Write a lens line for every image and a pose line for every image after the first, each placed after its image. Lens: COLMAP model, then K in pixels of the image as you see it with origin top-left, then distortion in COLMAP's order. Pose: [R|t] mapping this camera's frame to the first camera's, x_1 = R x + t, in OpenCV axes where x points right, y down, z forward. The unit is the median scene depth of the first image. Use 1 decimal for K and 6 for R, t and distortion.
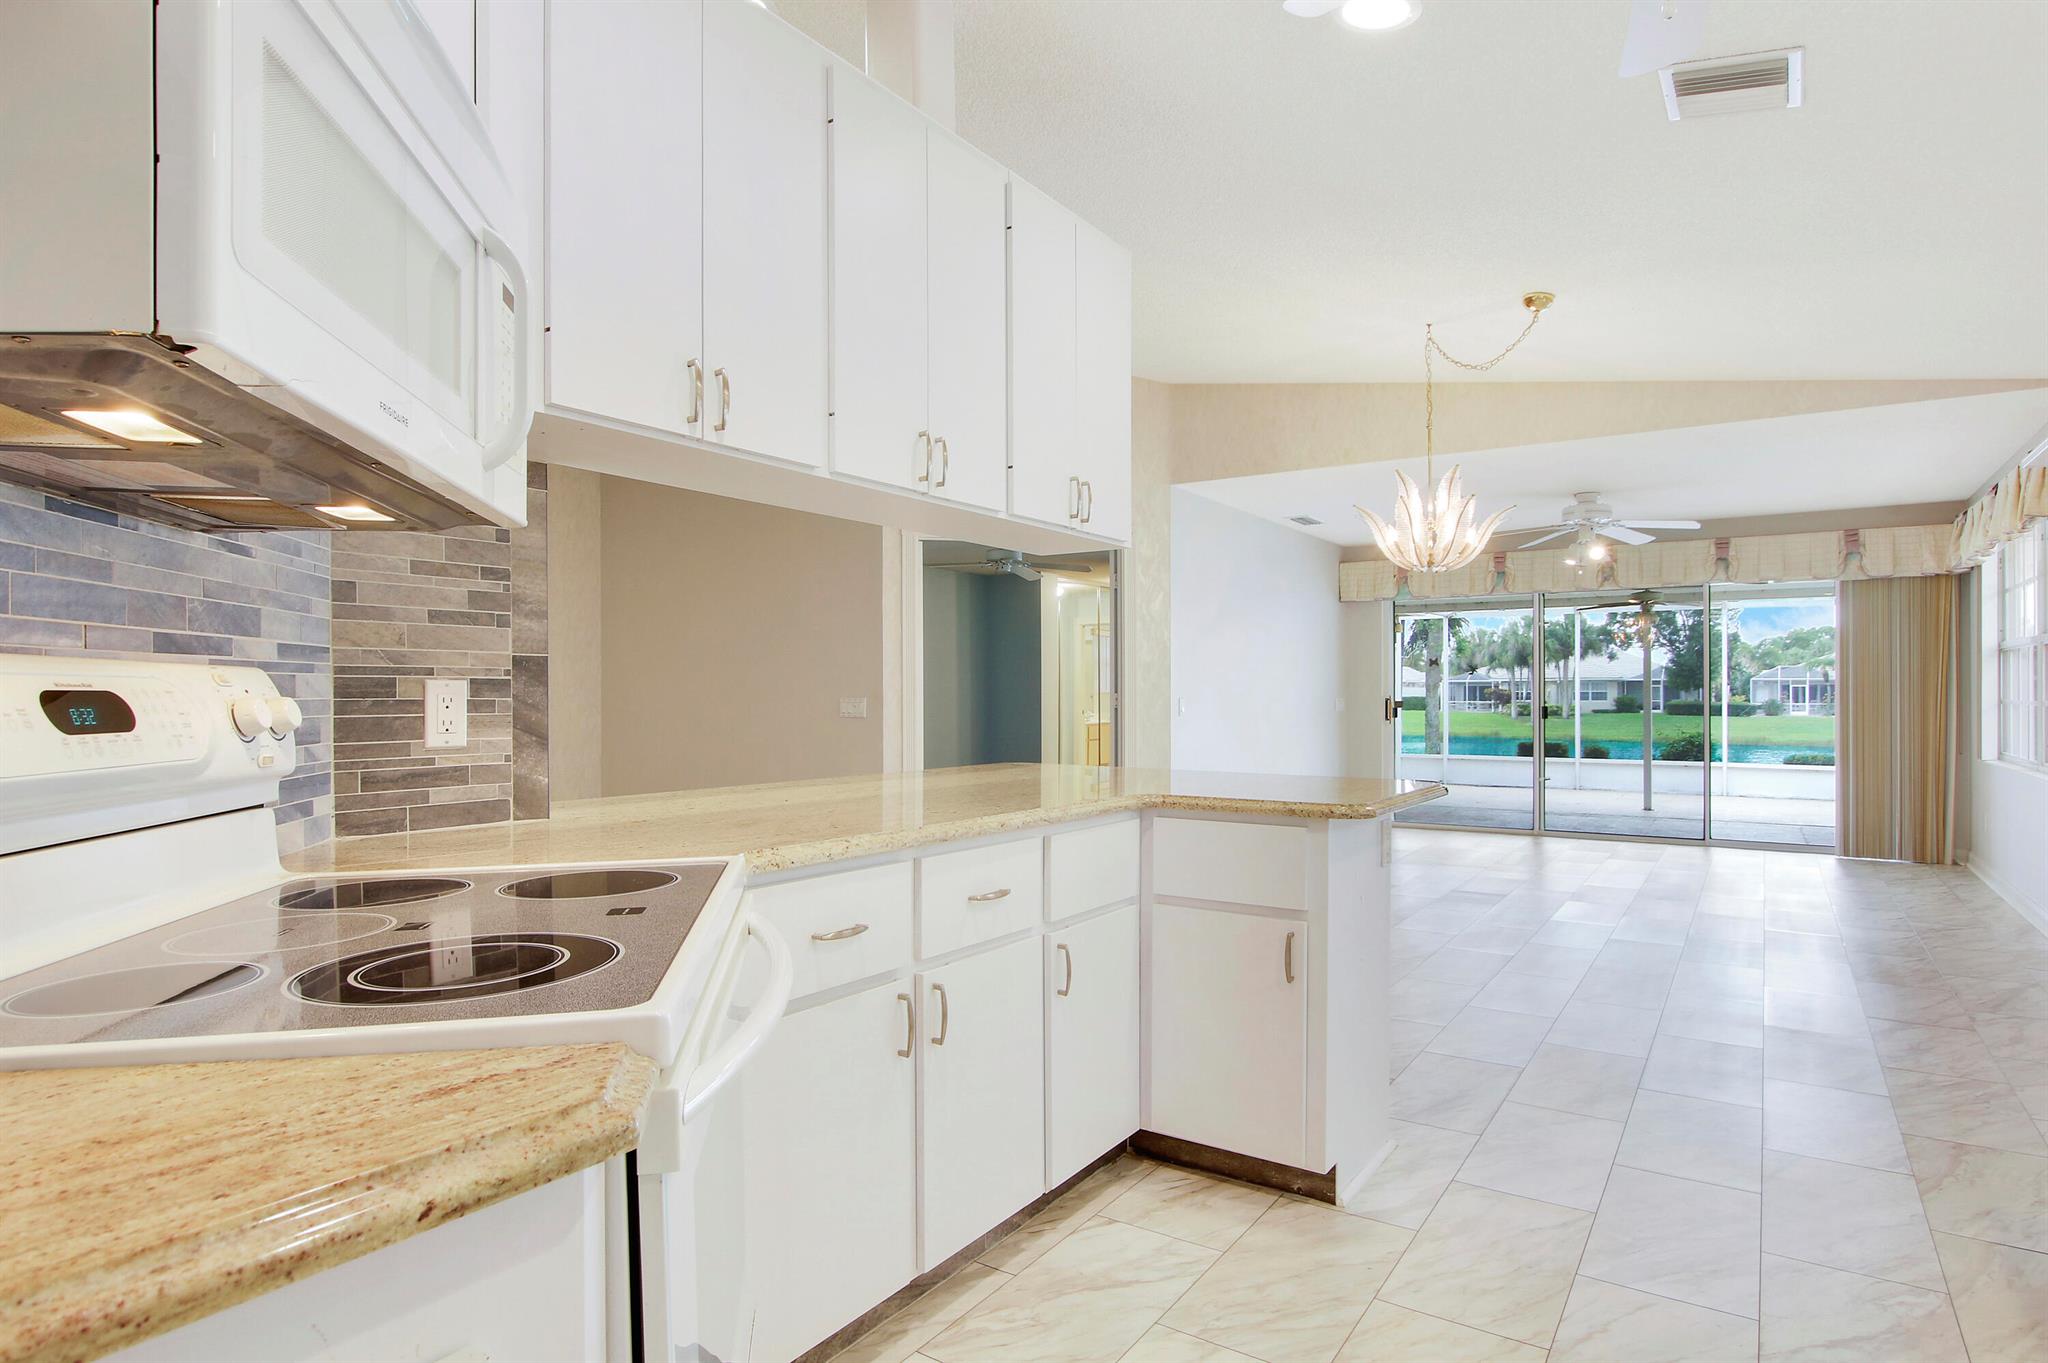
lens RADIAL K [[1091.8, 0, 1030.3], [0, 1091.8, 712.3], [0, 0, 1]] dist [-0.025422, 0.003790]
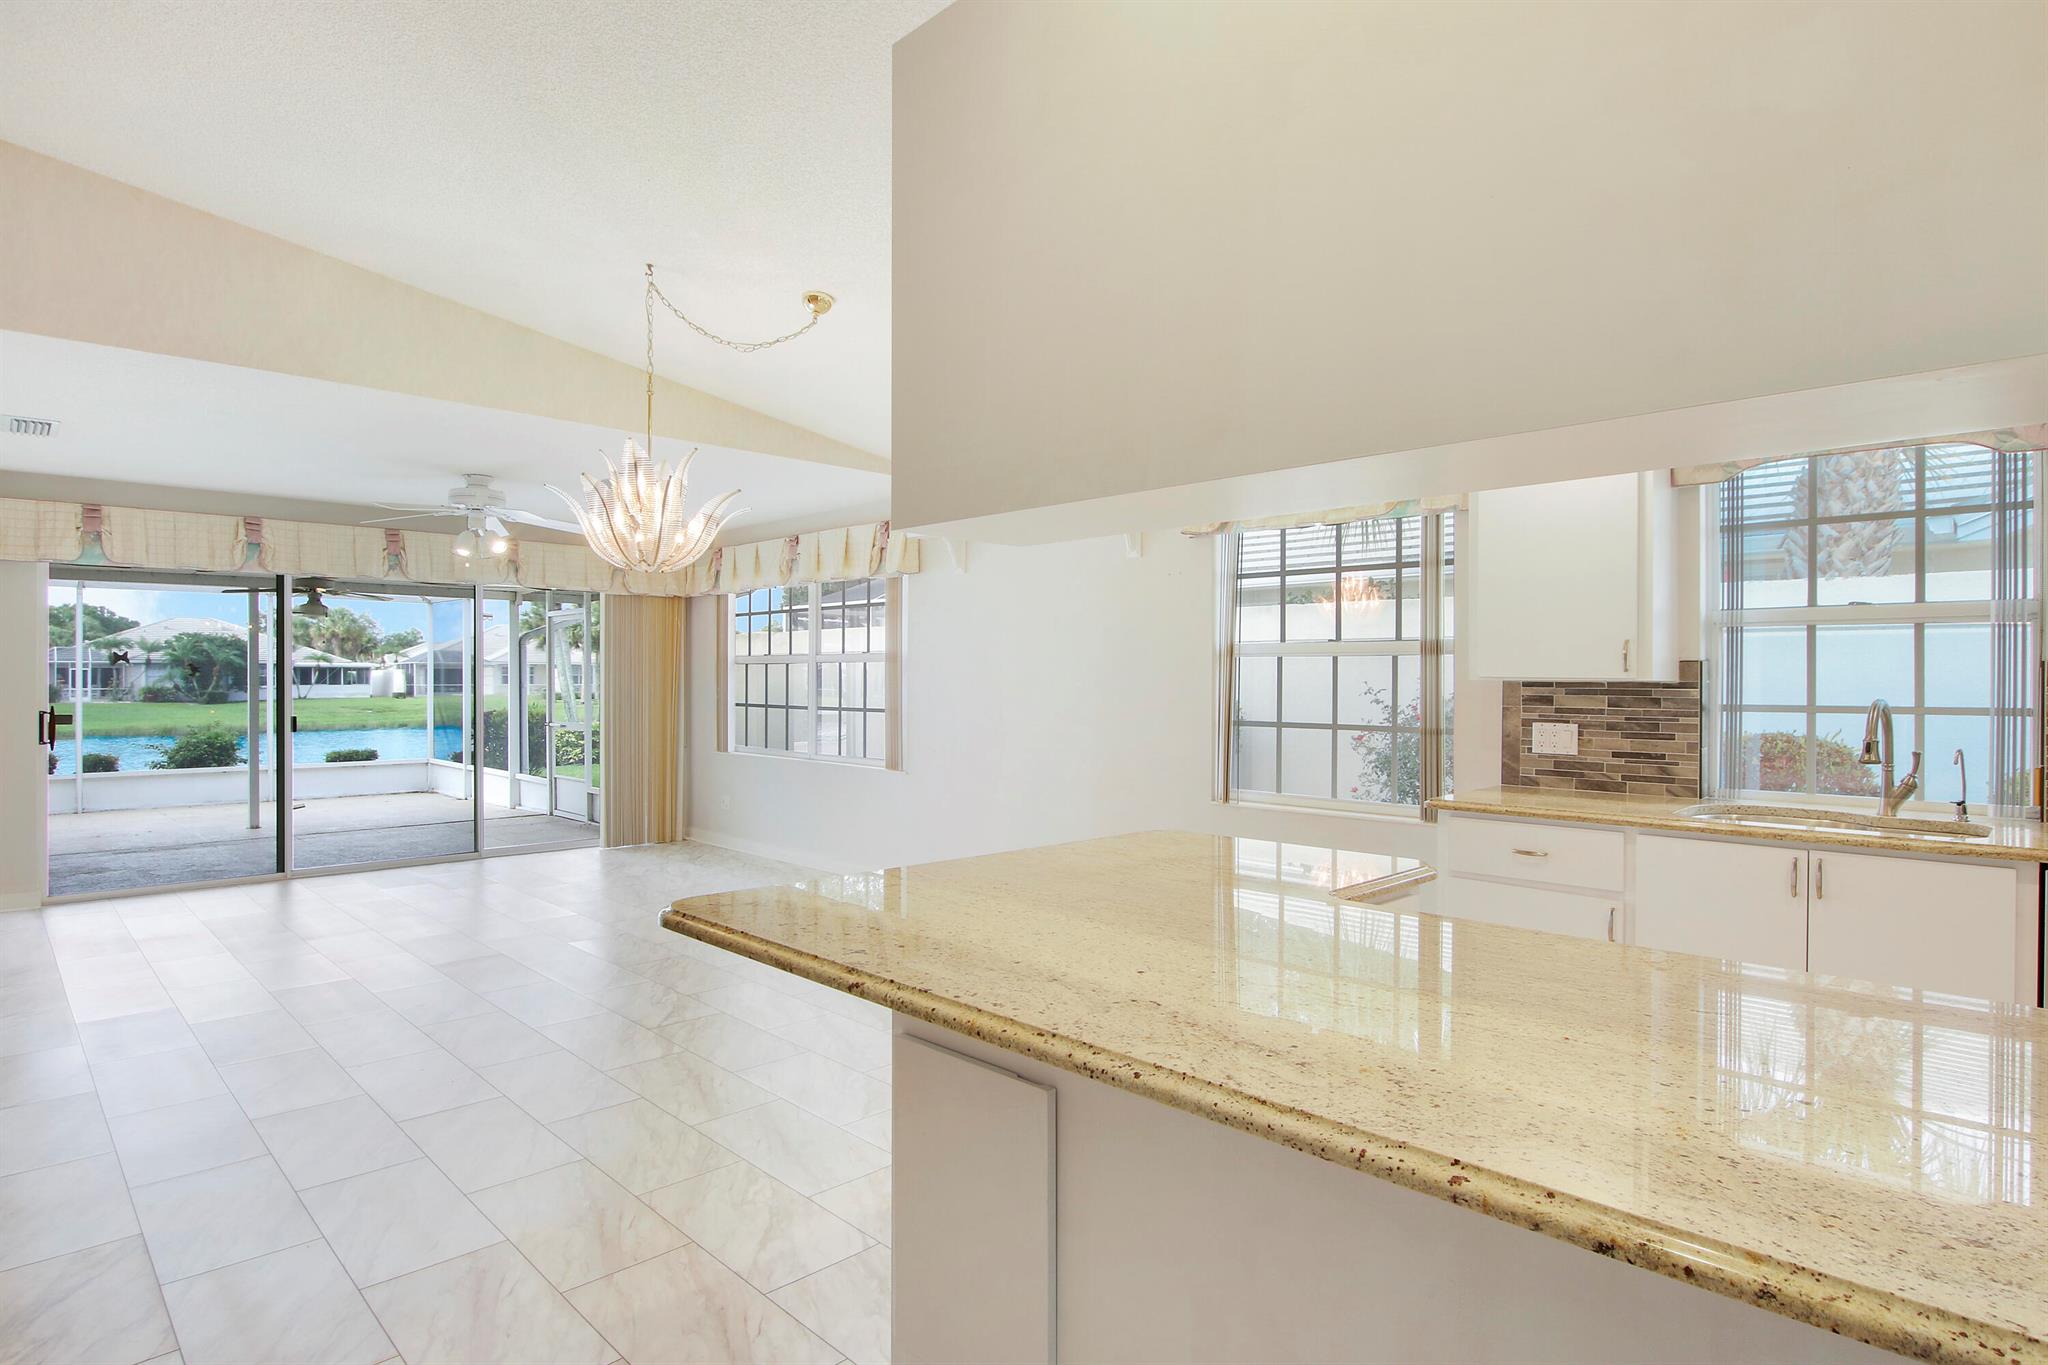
lens RADIAL K [[1091.8, 0, 1036.8], [0, 1091.8, 670.3], [0, 0, 1]] dist [-0.025422, 0.003790]
pose [[0.180458, 0.007724, 0.983552, -0.207979], [0.013129, 0.999861, -0.010261, -0.024337], [-0.983495, 0.014765, 0.180331, 0.320663]]
